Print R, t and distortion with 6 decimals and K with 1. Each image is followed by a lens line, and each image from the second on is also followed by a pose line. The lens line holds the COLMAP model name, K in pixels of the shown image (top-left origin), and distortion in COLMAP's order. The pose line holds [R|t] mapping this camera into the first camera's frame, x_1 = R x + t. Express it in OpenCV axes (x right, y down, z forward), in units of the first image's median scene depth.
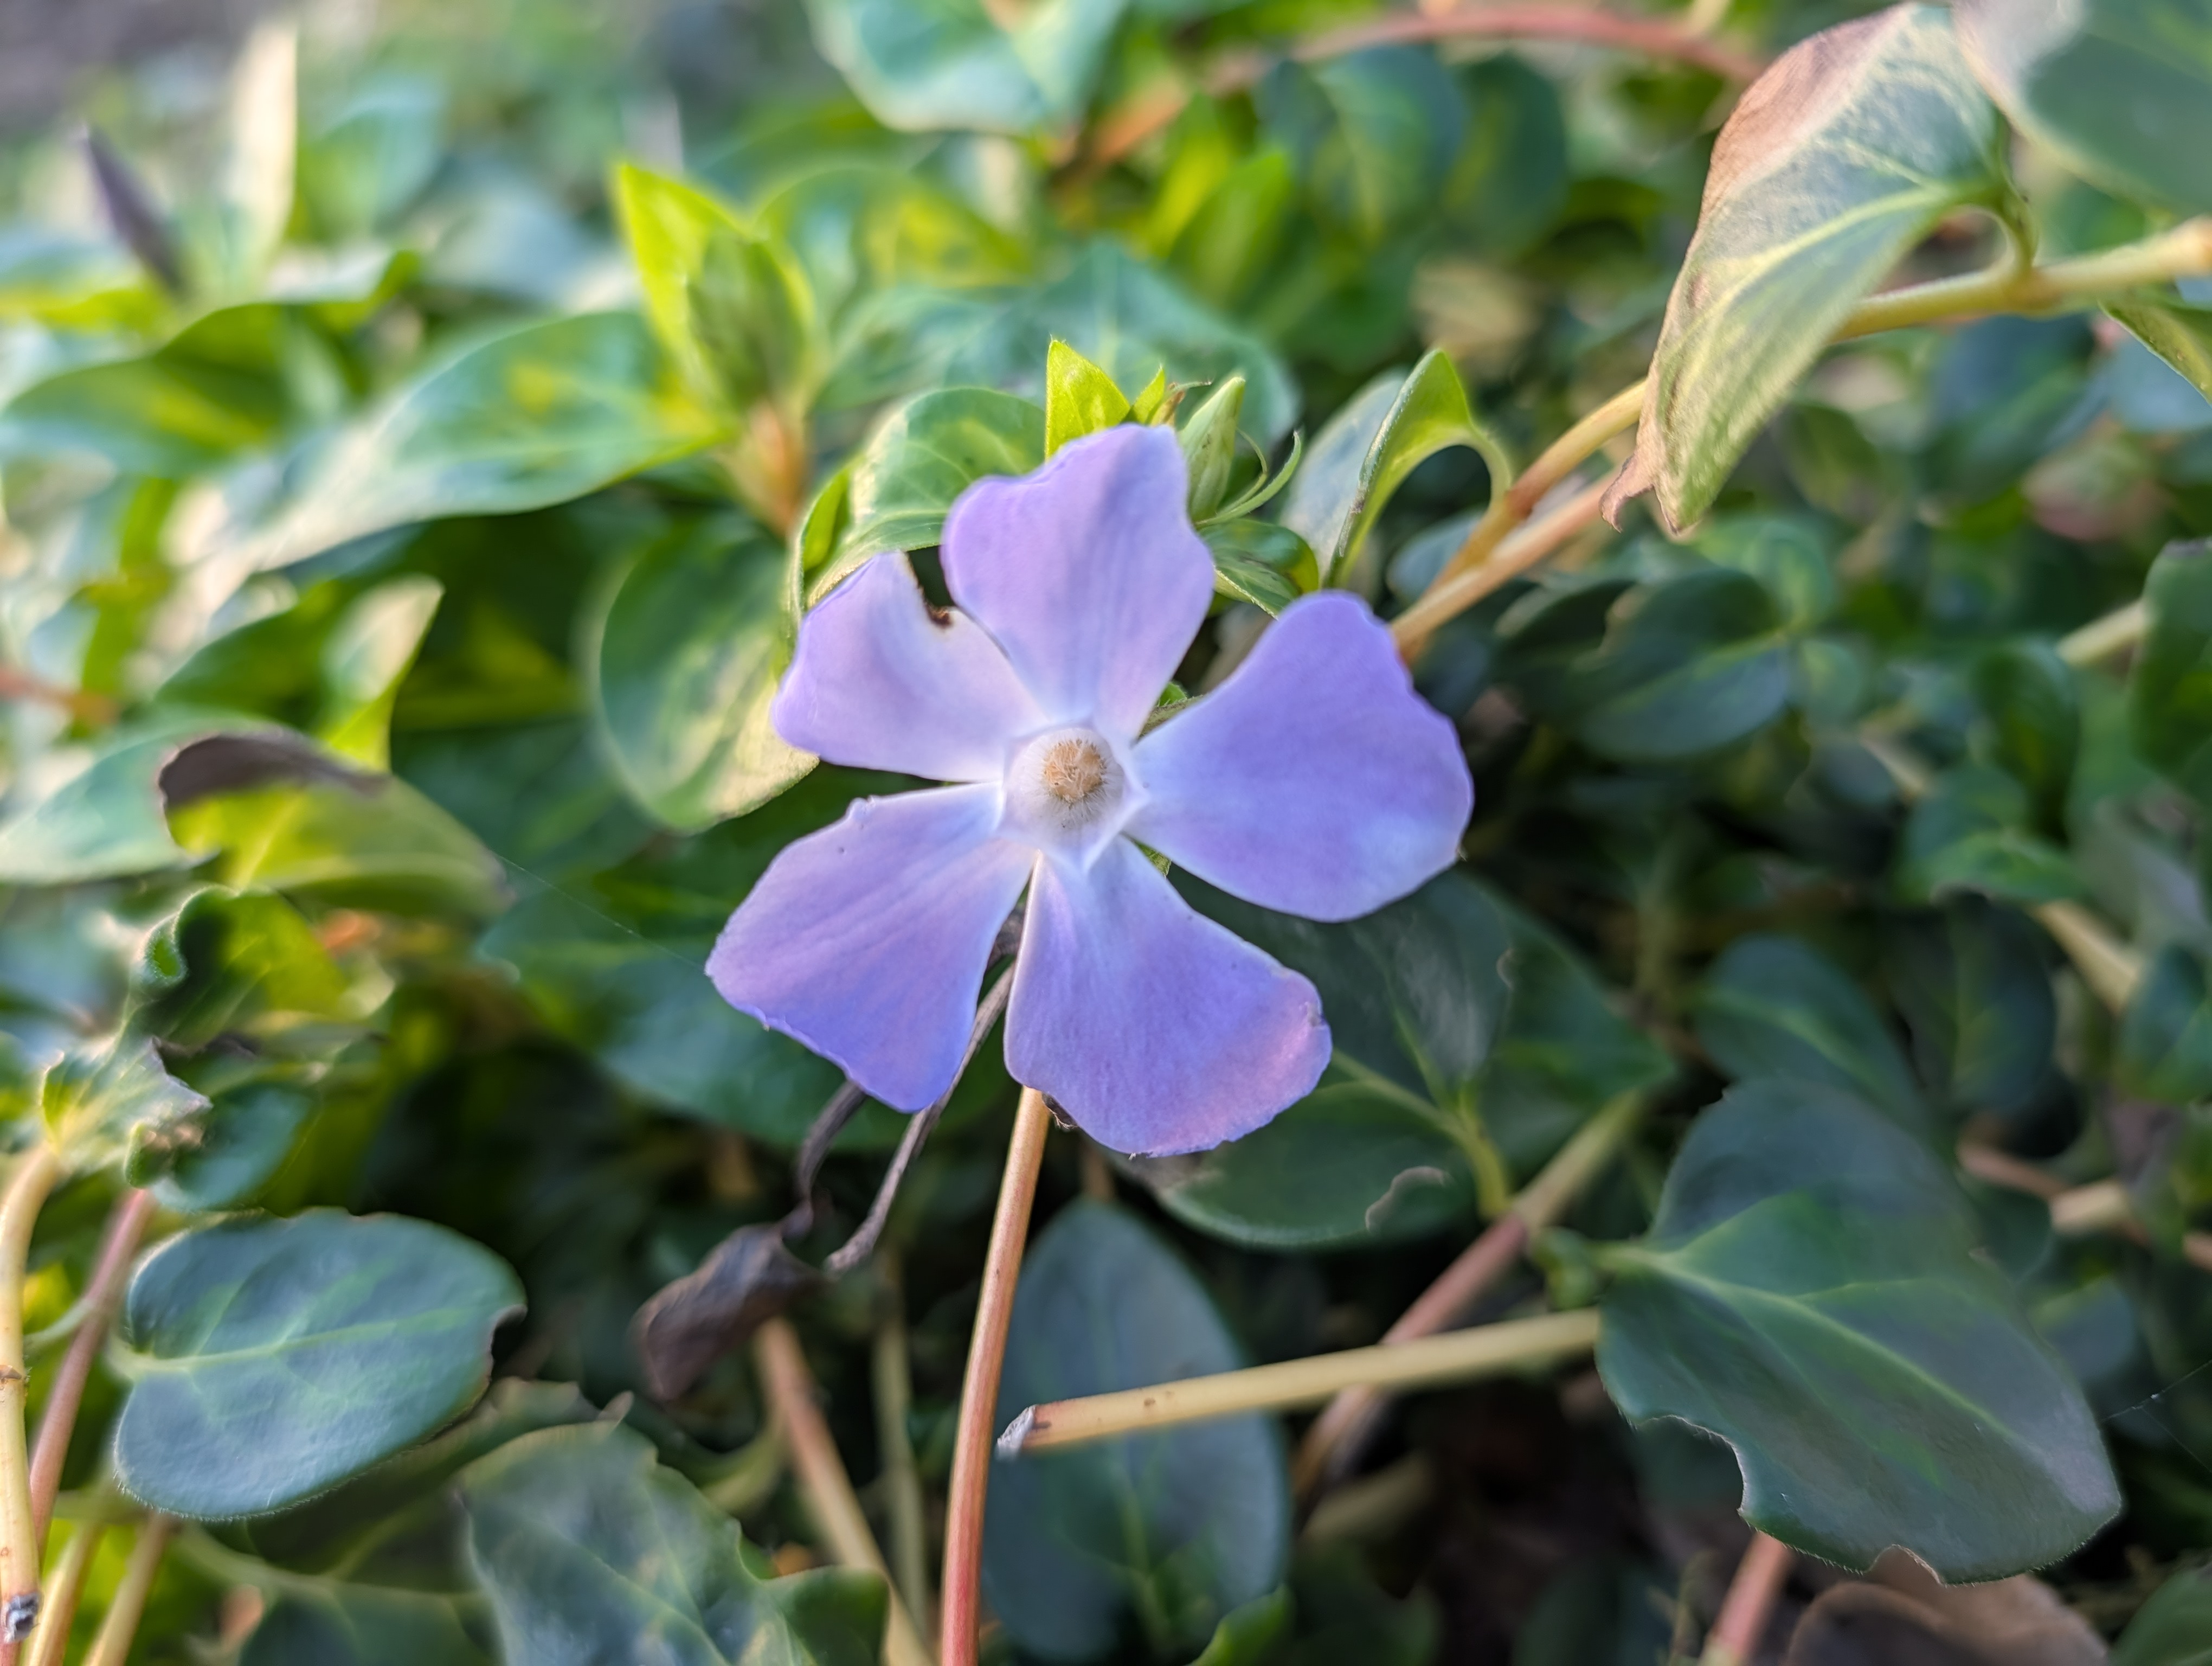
lens RADIAL K [[1637.9, 0, 1106.0], [0, 1637.9, 833.0], [0, 0, 1]] dist [-0.049369, -0.000199]
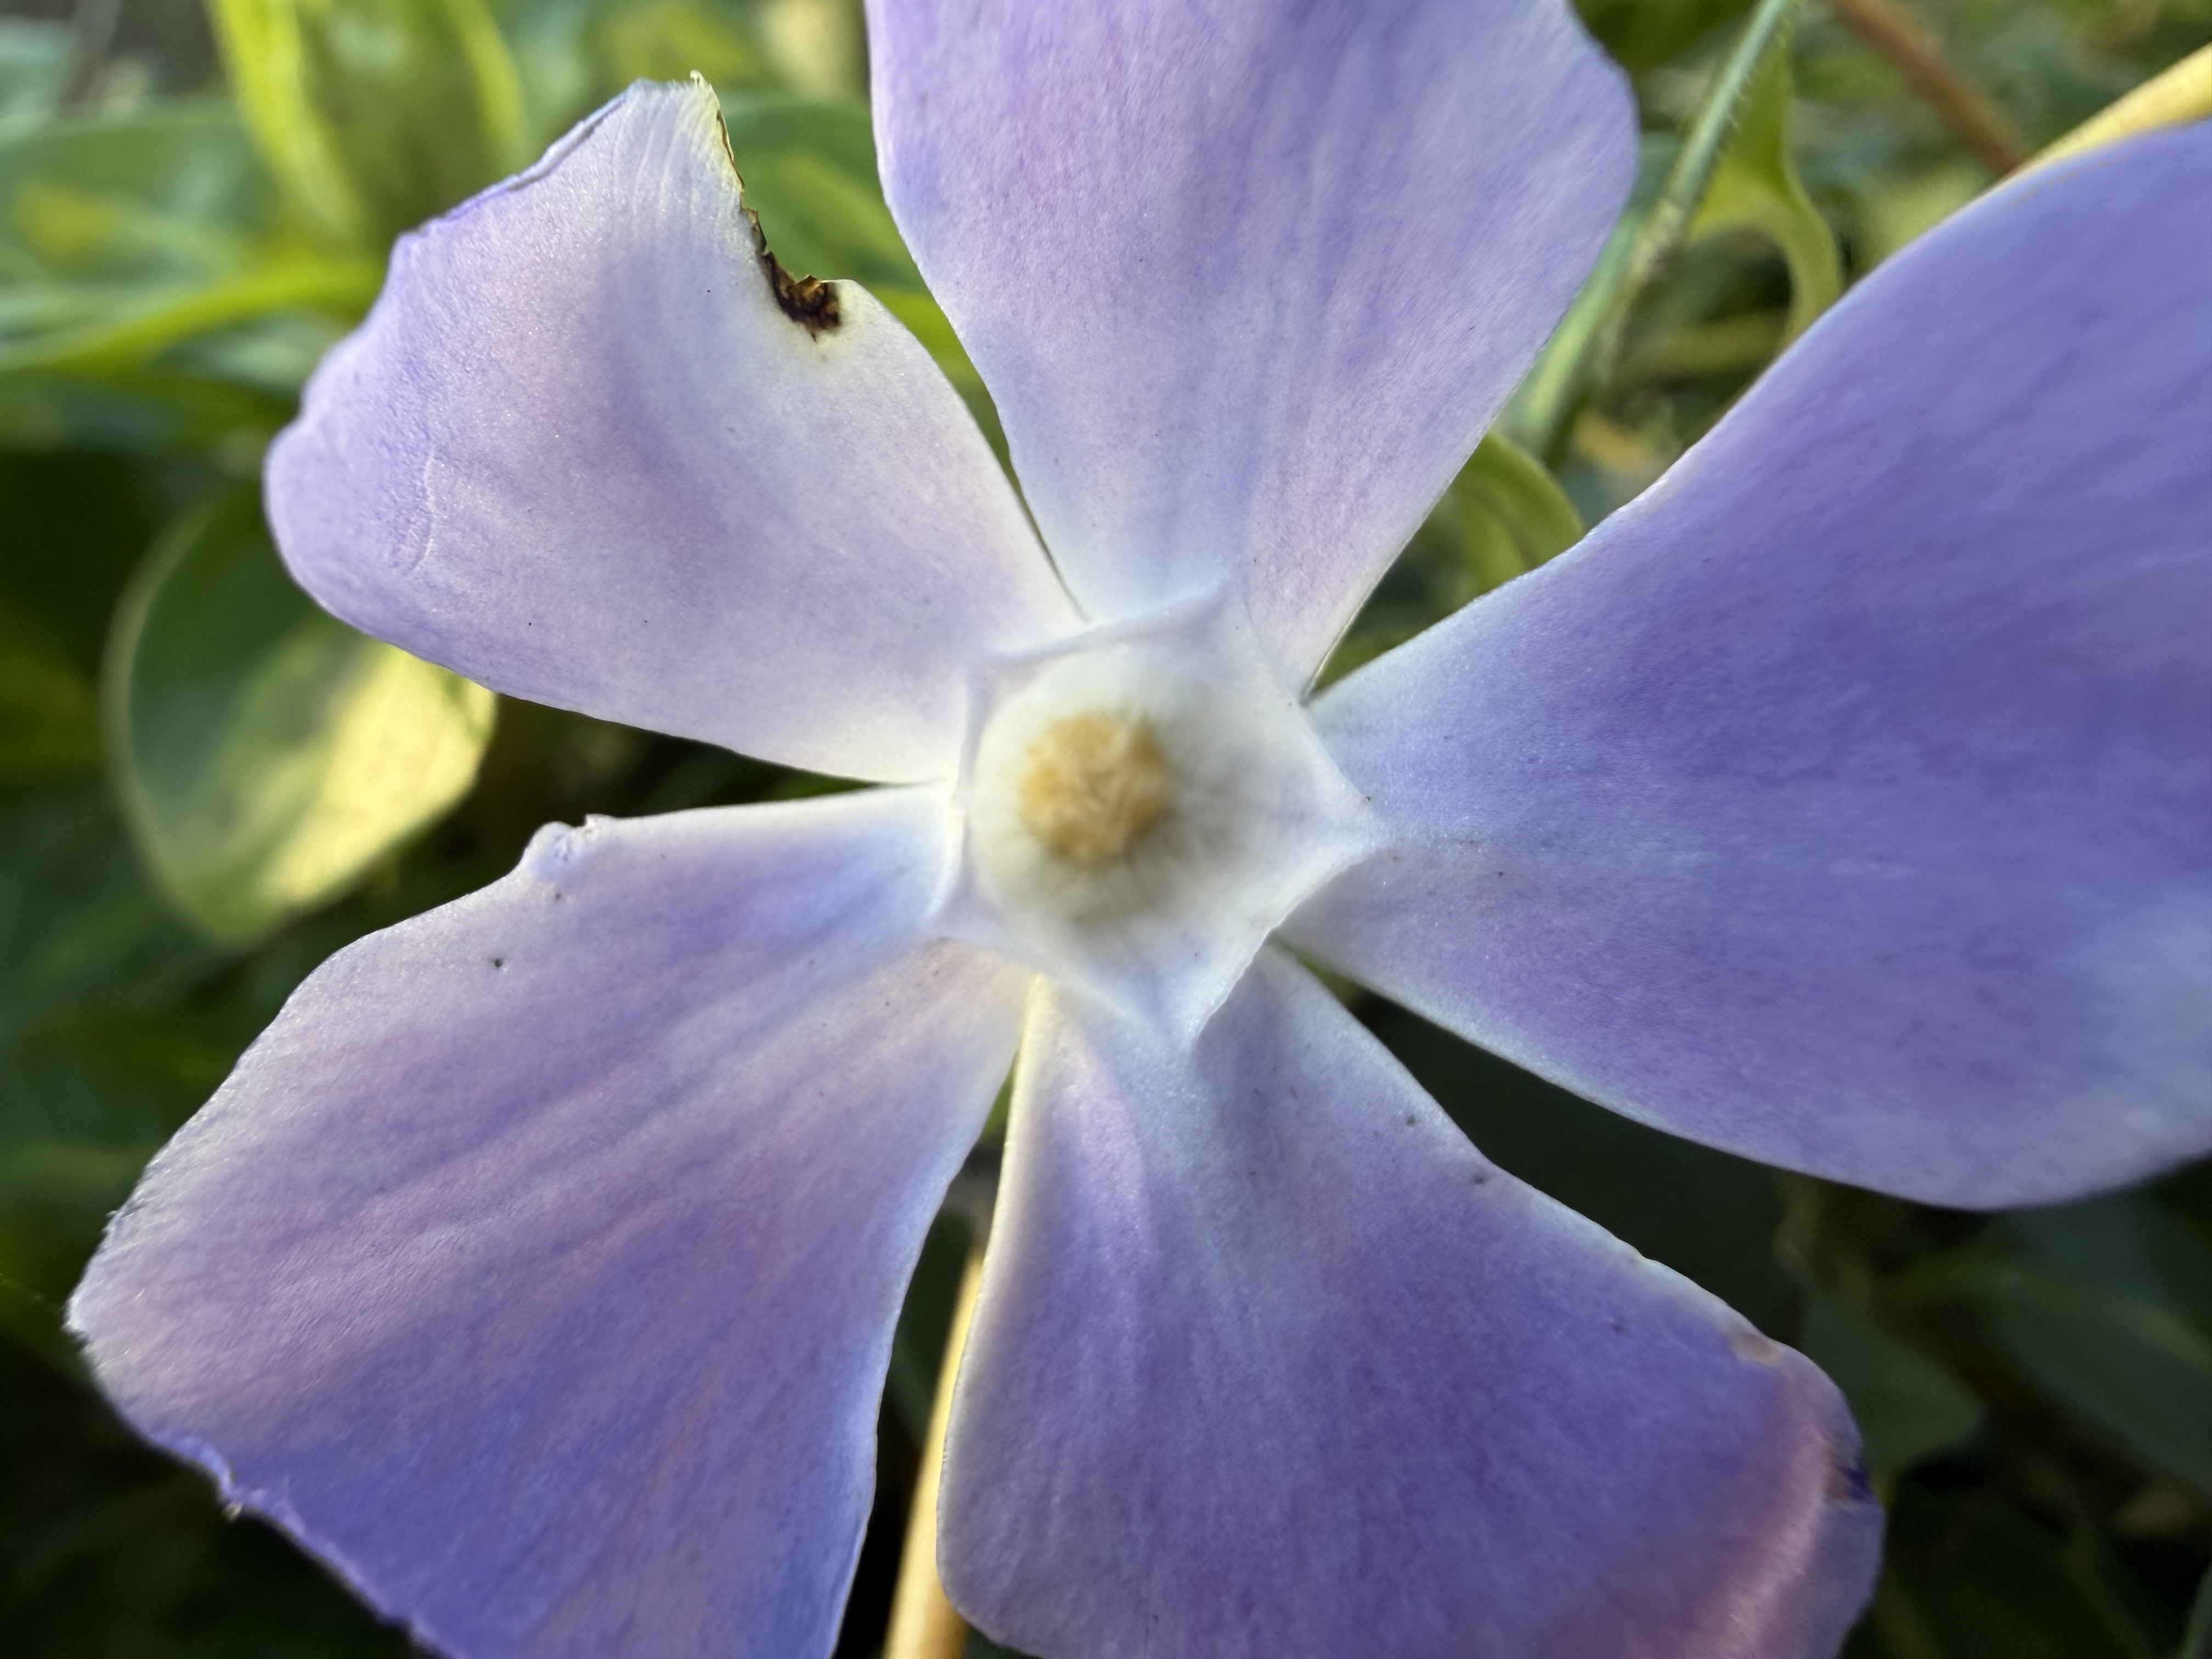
lens RADIAL K [[1594.9, 0, 820.6], [0, 1594.9, 843.1], [0, 0, 1]] dist [0.002099, 0.006010]
pose [[0.999702, 0.023894, 0.004956, -0.093679], [-0.023312, 0.995161, -0.095455, 0.015514], [-0.007212, 0.095311, 0.995421, 0.645742]]
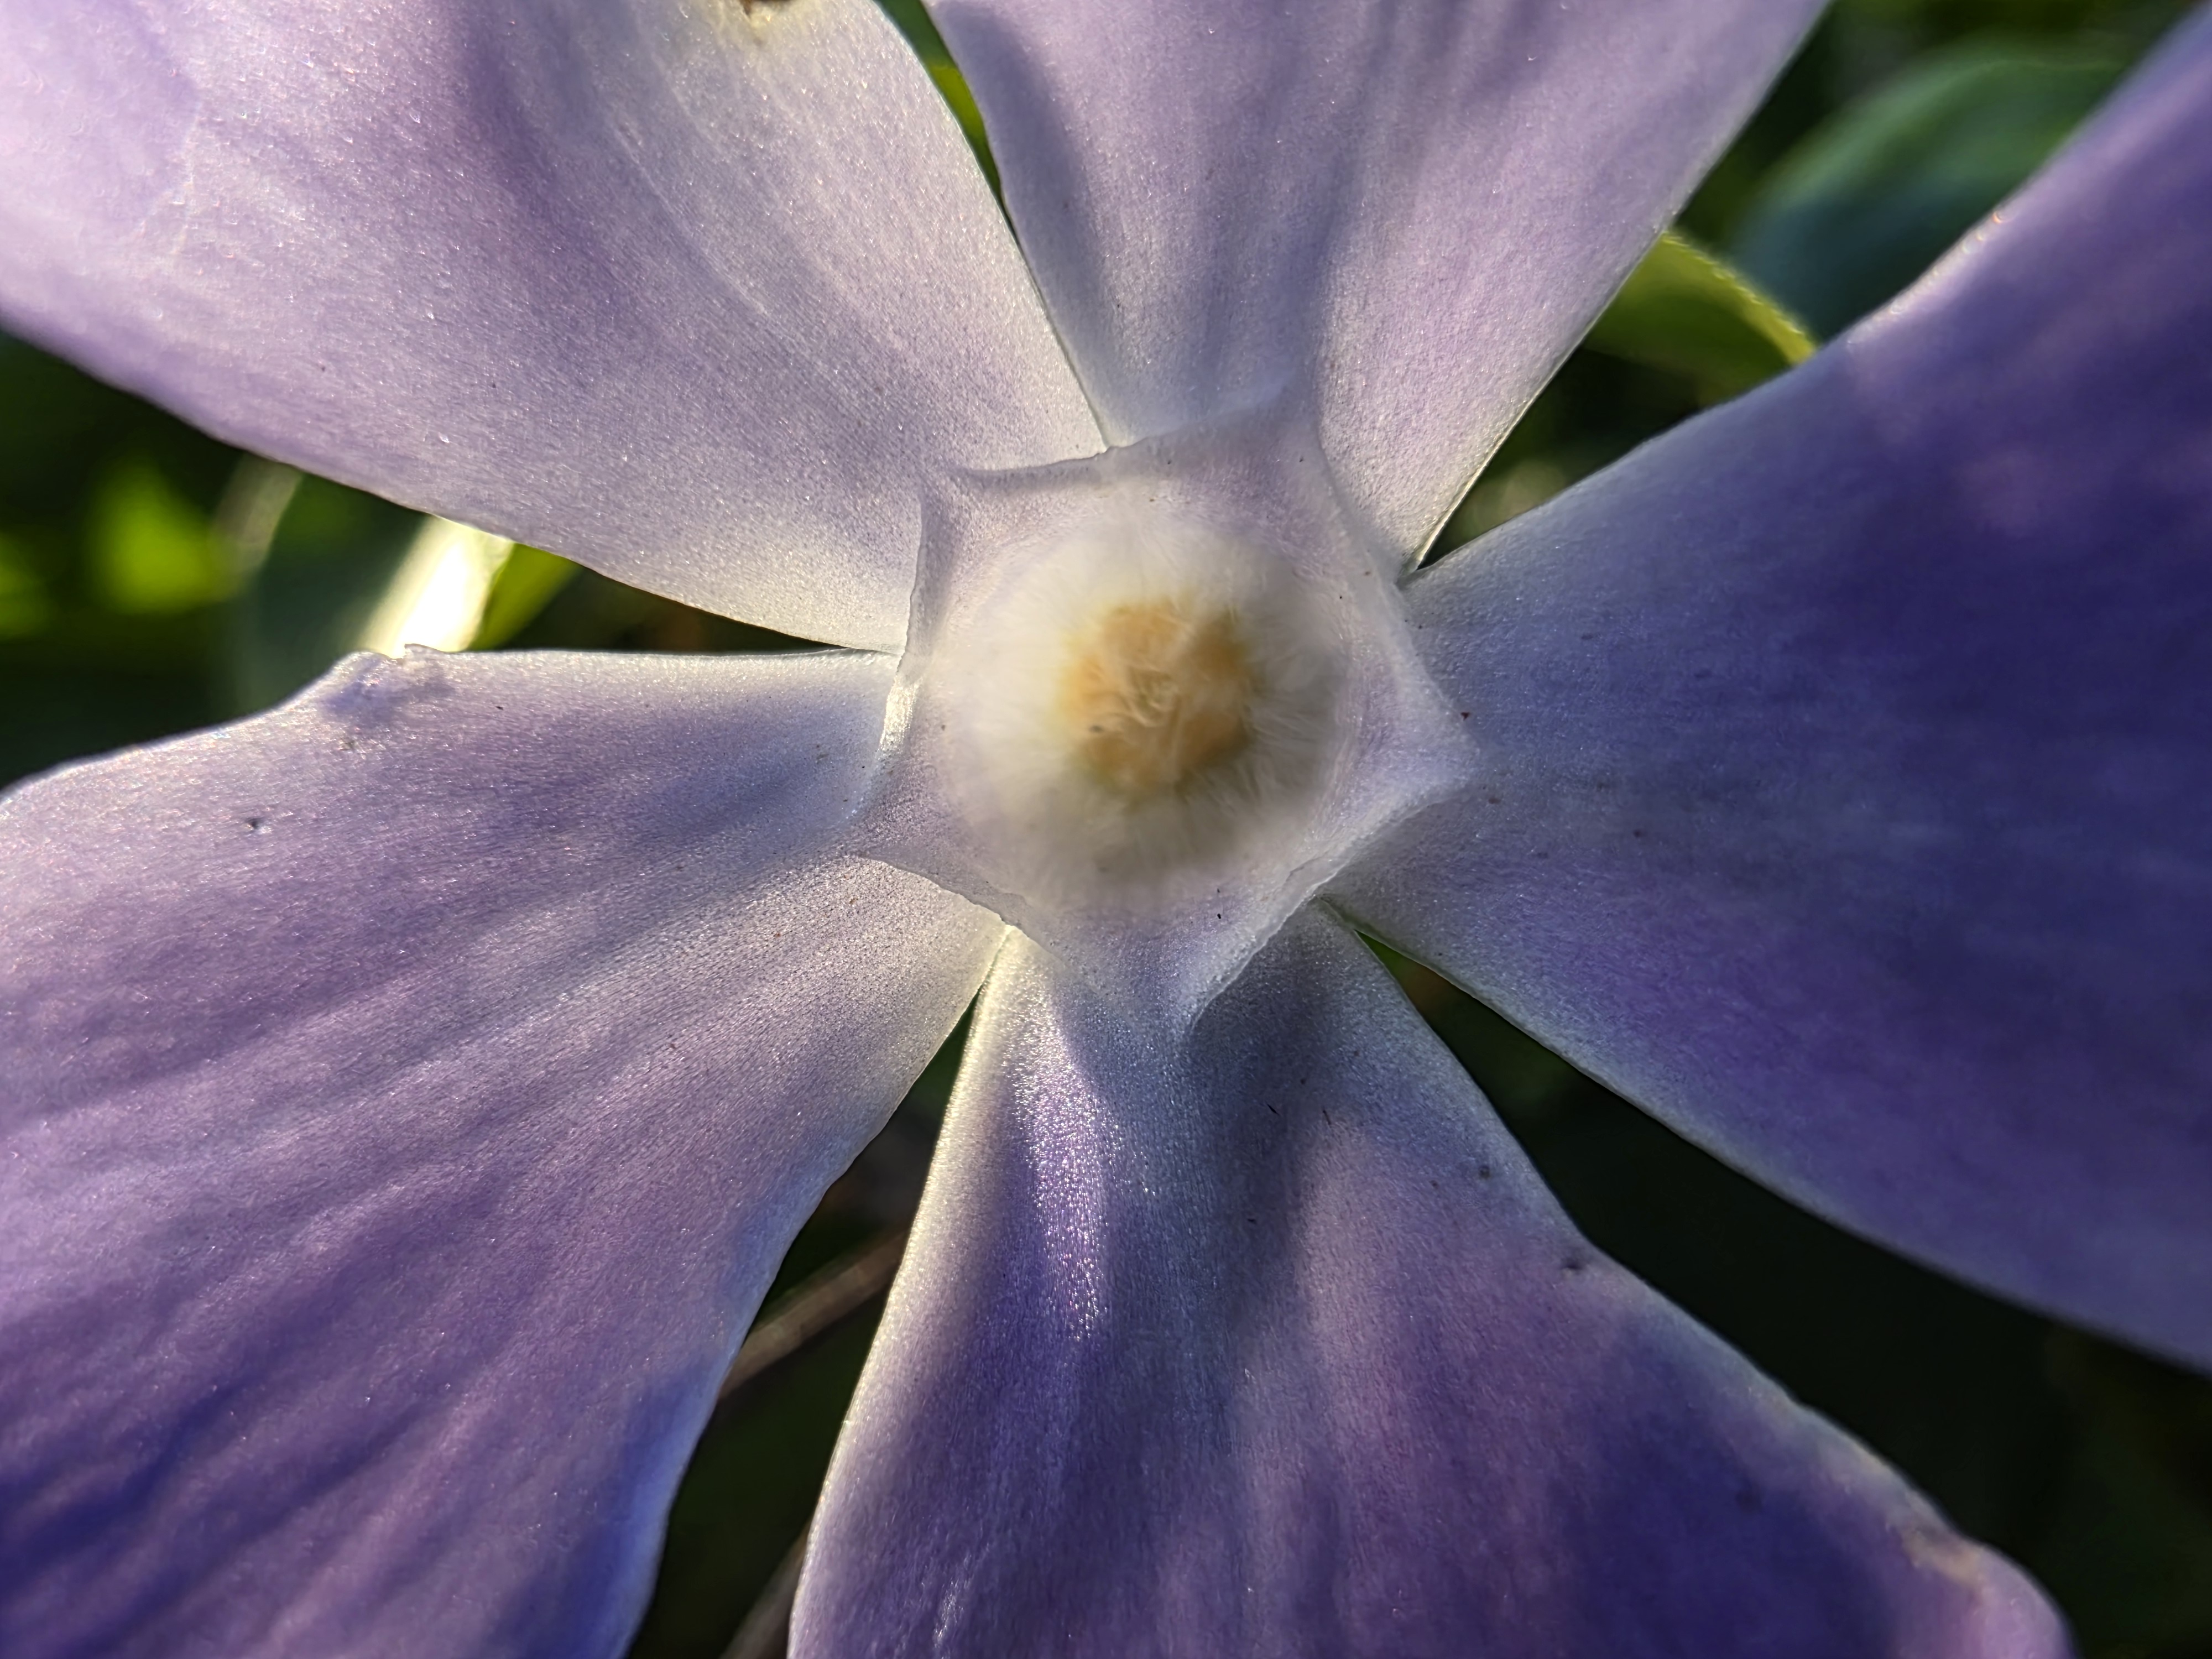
lens RADIAL K [[1561.2, 0, 994.5], [0, 1561.2, 843.0], [0, 0, 1]] dist [-0.007341, -0.003433]
pose [[0.990098, 0.120576, -0.071886, -0.026652], [-0.126587, 0.988226, -0.085934, 0.019415], [0.060678, 0.094183, 0.993704, 0.745719]]
